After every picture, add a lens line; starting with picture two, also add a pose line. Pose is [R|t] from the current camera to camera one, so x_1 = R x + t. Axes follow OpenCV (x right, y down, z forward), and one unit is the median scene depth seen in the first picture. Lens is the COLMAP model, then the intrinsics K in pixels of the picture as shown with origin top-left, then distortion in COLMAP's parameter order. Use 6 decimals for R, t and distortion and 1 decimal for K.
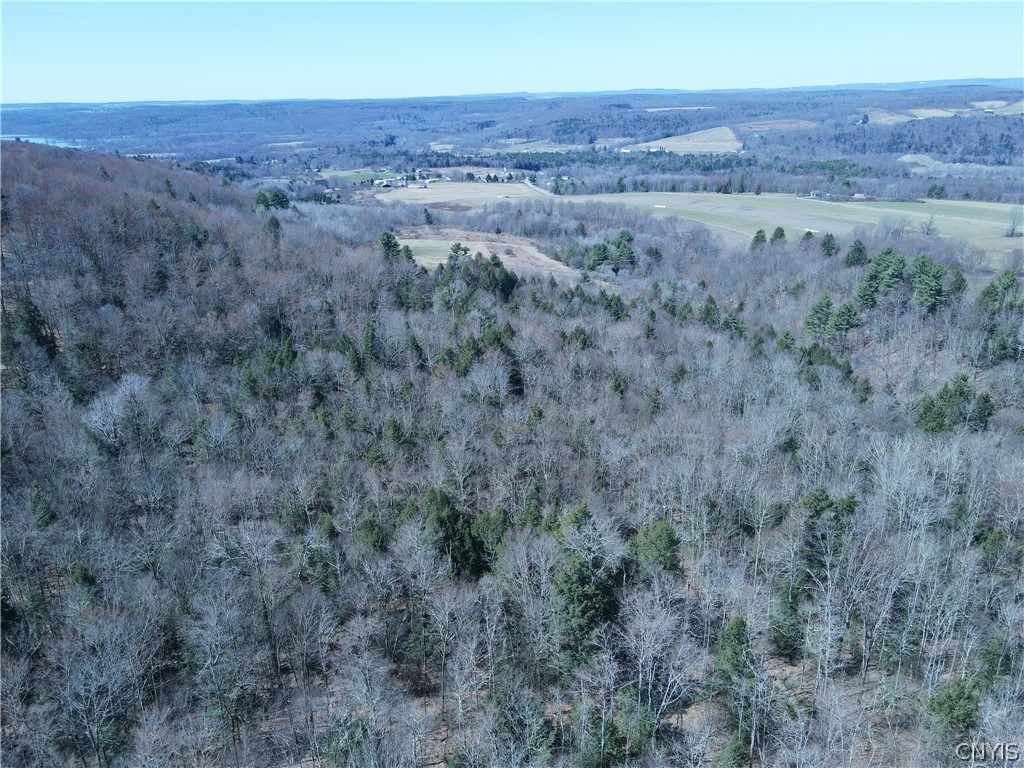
lens RADIAL K [[746.8, 0, 511.9], [0, 746.8, 384.0], [0, 0, 1]] dist [0.010014, 0.012701]
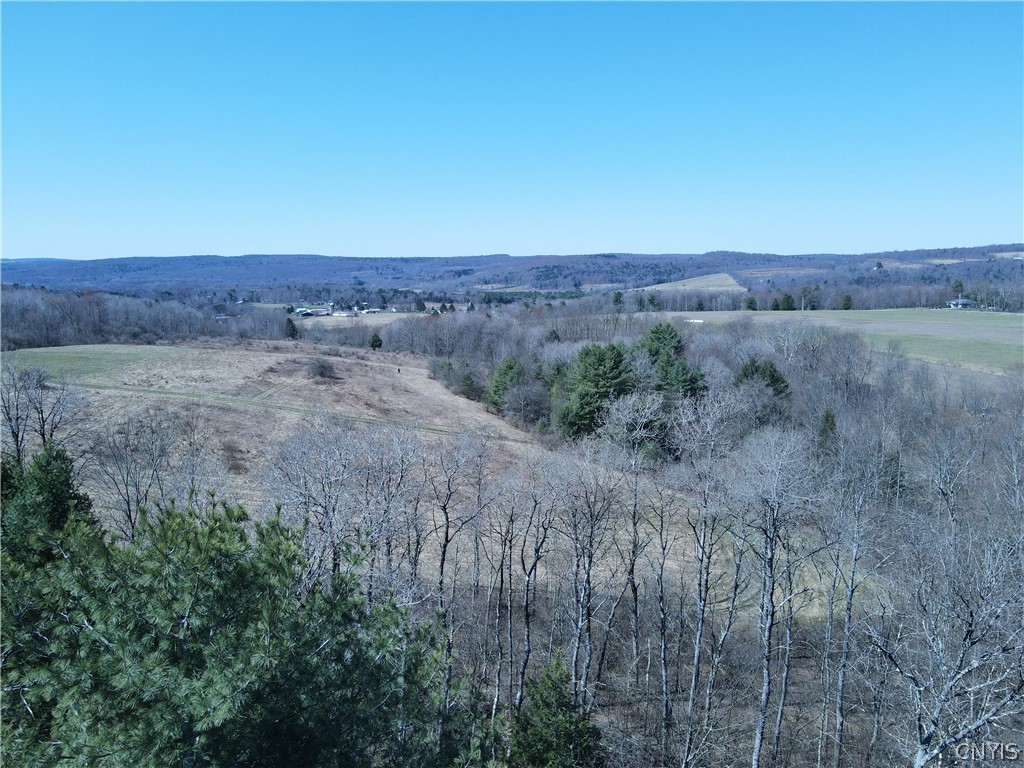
lens RADIAL K [[746.8, 0, 511.1], [0, 746.8, 384.1], [0, 0, 1]] dist [0.010014, 0.012701]
pose [[0.999770, 0.014501, 0.015807, 0.015413], [-0.010922, 0.978337, -0.206731, -0.021678], [-0.018462, 0.206511, 0.978270, 0.142024]]
